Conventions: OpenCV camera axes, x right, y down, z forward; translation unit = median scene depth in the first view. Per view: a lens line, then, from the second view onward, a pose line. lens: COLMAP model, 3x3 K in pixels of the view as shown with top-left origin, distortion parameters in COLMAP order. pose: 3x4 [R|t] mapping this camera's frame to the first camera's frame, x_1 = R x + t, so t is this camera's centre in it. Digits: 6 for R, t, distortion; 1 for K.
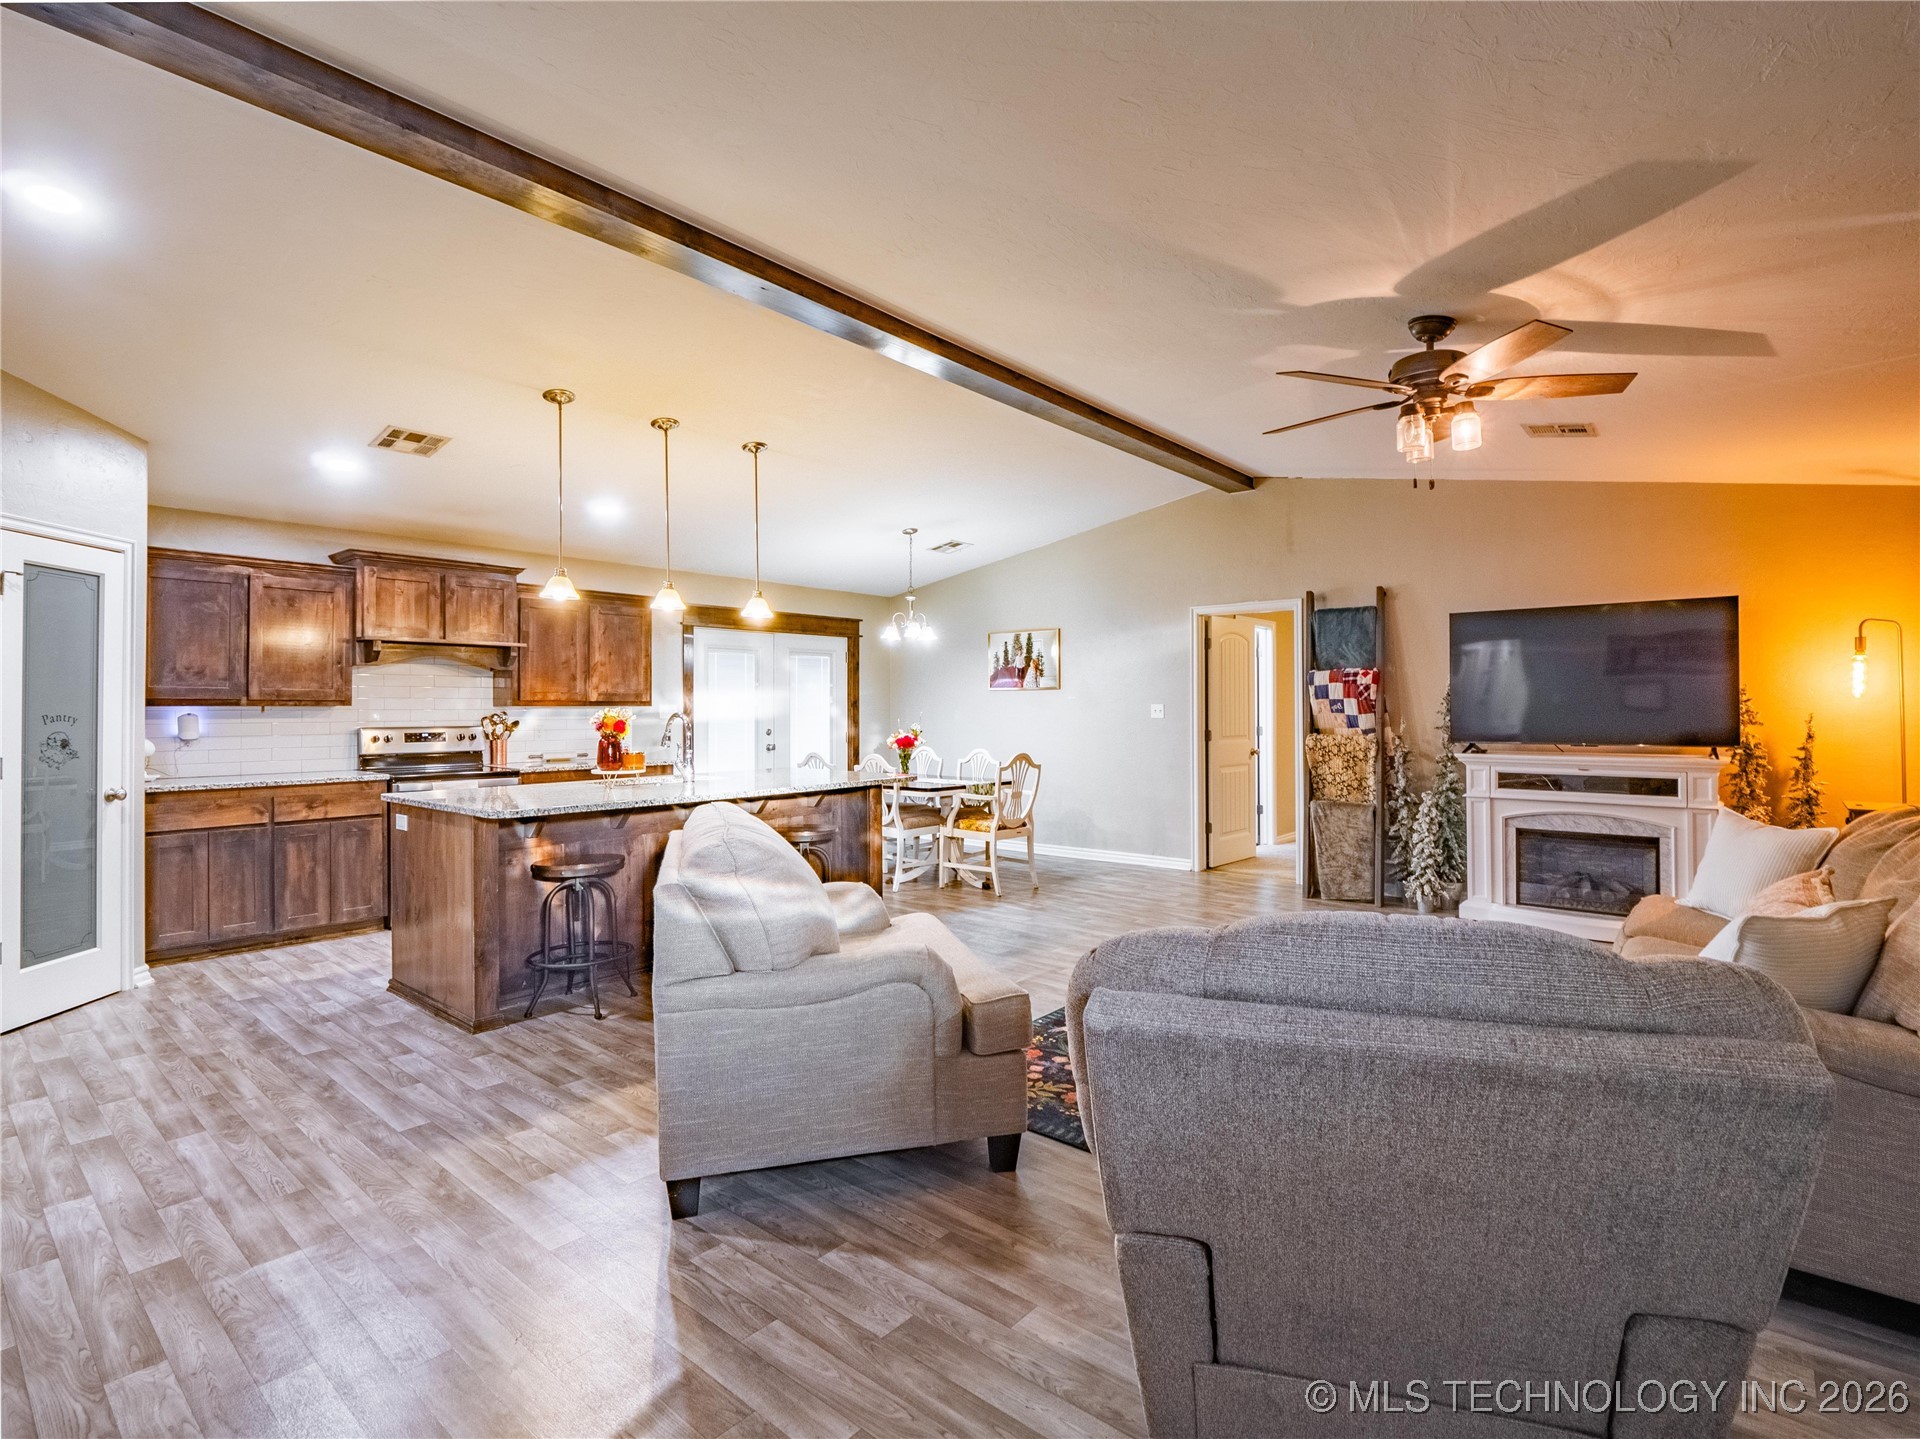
lens RADIAL K [[947.8, 0, 964.4], [0, 947.8, 698.7], [0, 0, 1]] dist [-0.009676, 0.000356]
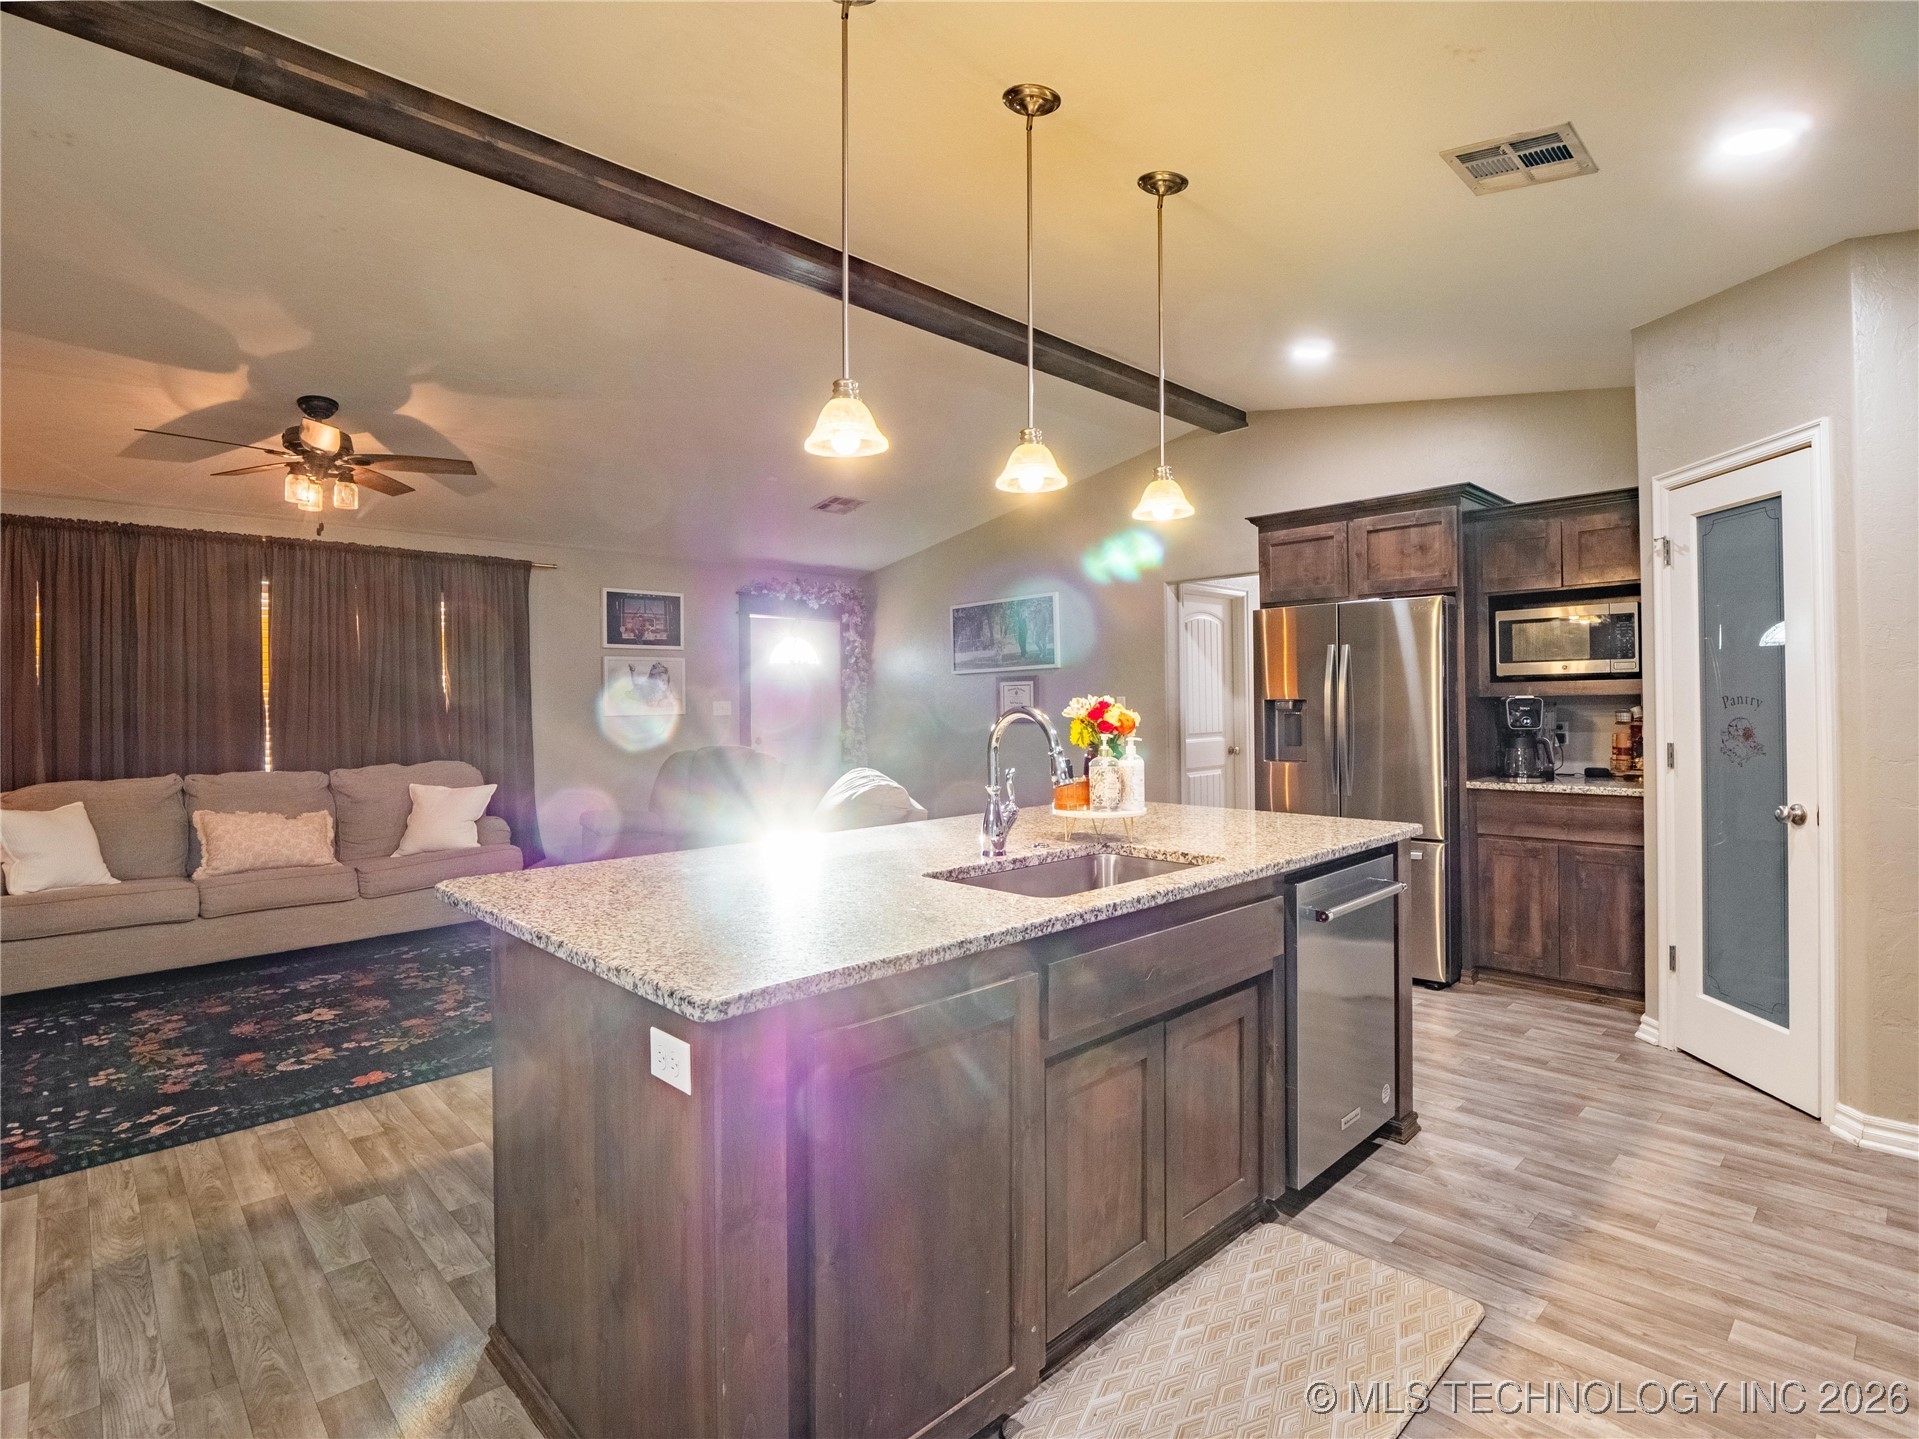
lens RADIAL K [[948.9, 0, 946.5], [0, 948.9, 700.3], [0, 0, 1]] dist [-0.013448, -0.000061]
pose [[-0.993254, 0.018362, 0.114495, -0.258779], [0.016565, 0.999725, -0.016628, 0.014771], [-0.114769, -0.014619, -0.993285, 1.189730]]
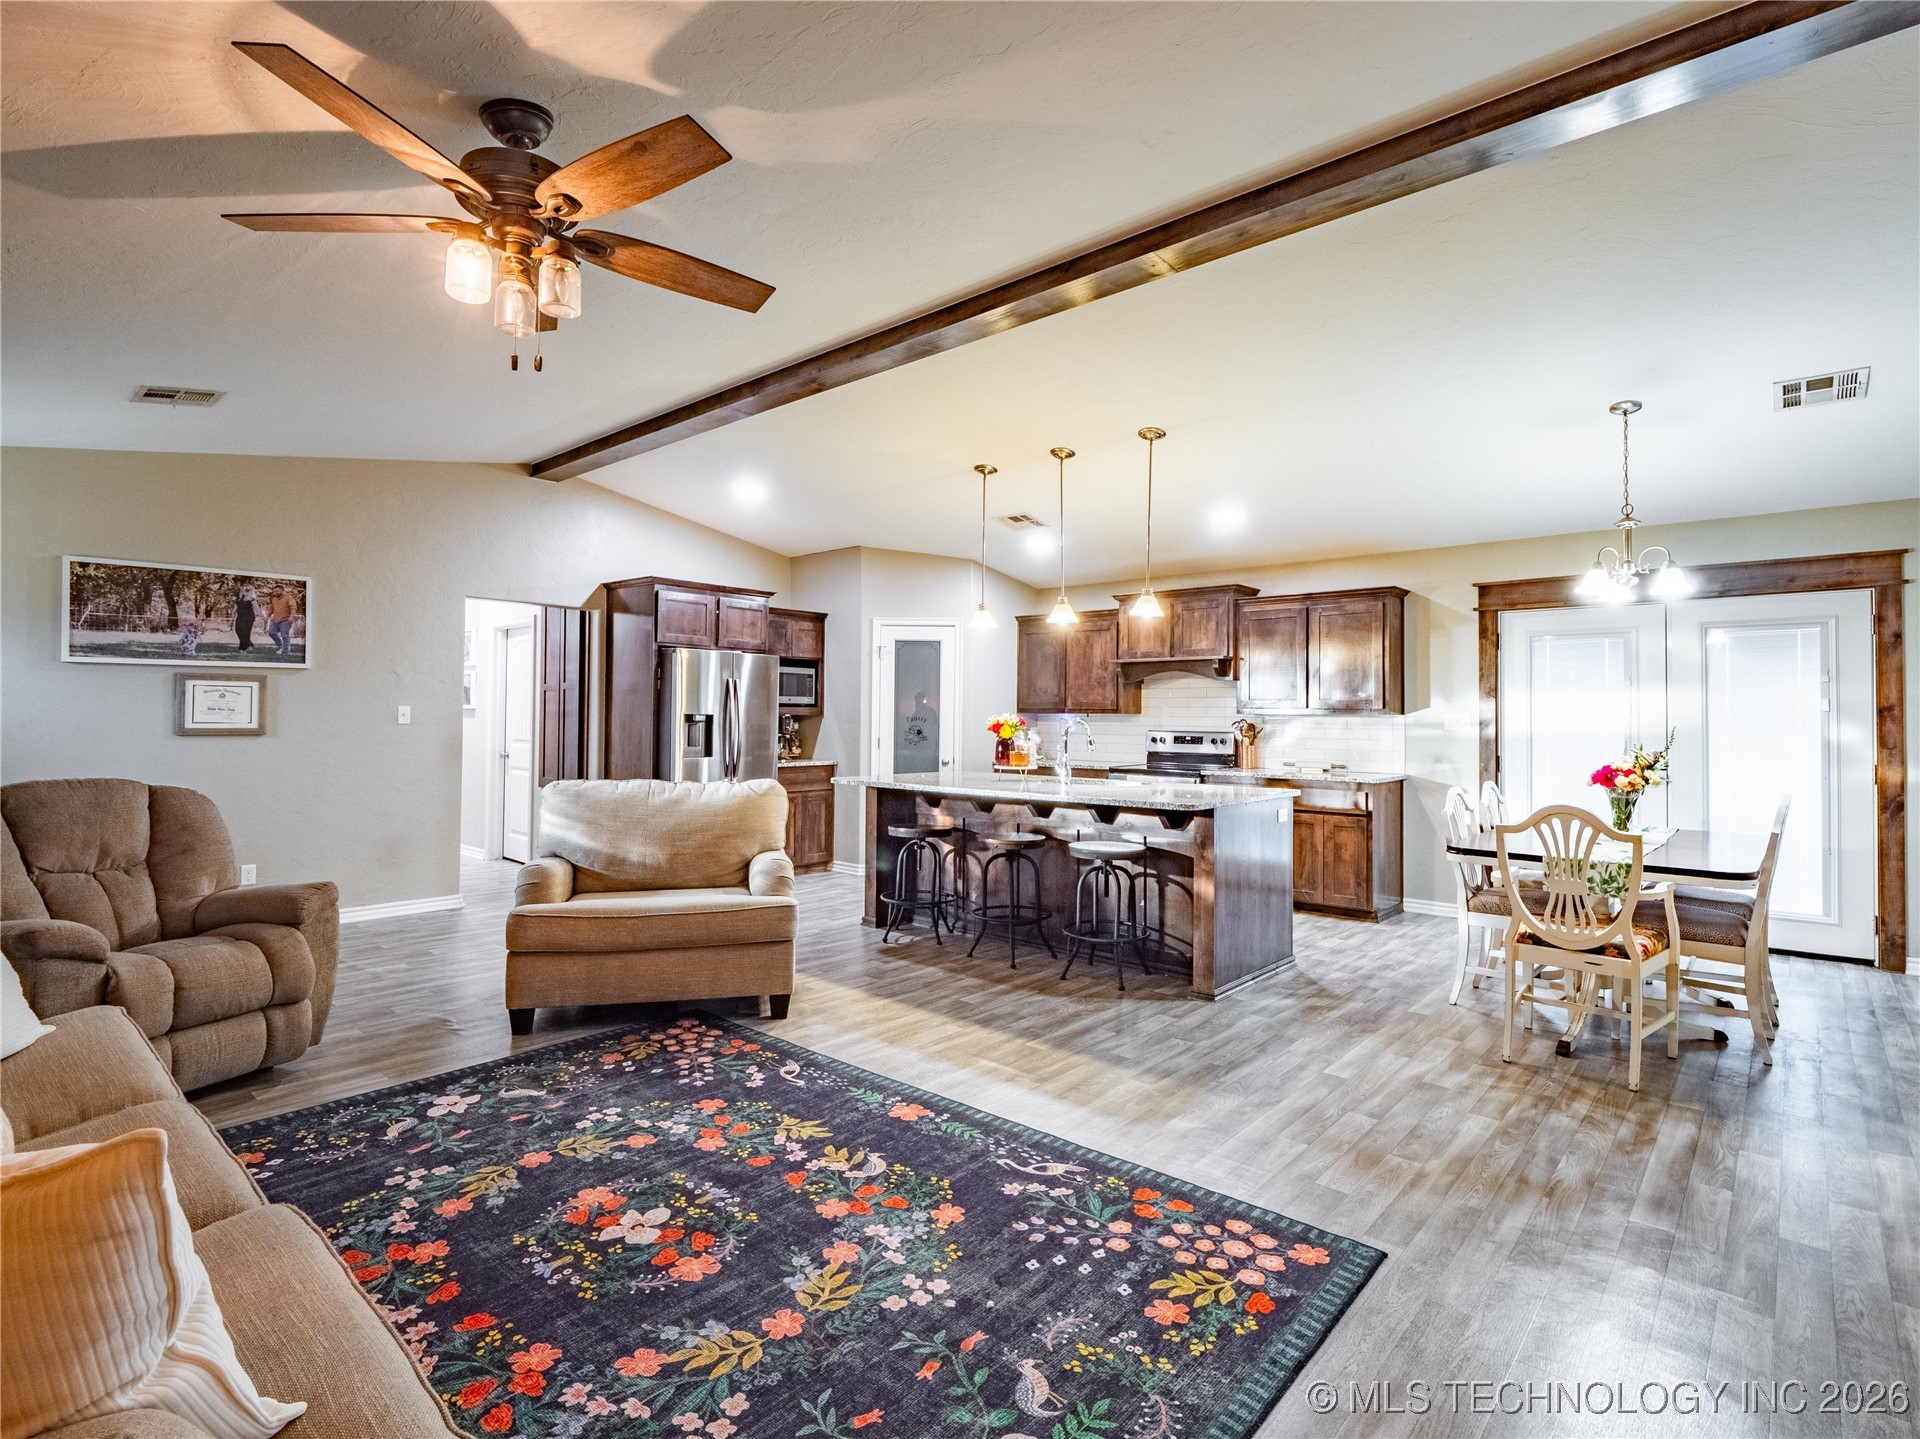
lens RADIAL K [[949.4, 0, 947.0], [0, 949.4, 700.3], [0, 0, 1]] dist [-0.013448, -0.000061]
pose [[-0.038017, -0.013465, -0.999186, 0.626755], [0.003018, 0.999903, -0.013590, 0.006097], [0.999273, -0.003532, -0.037973, 0.733454]]
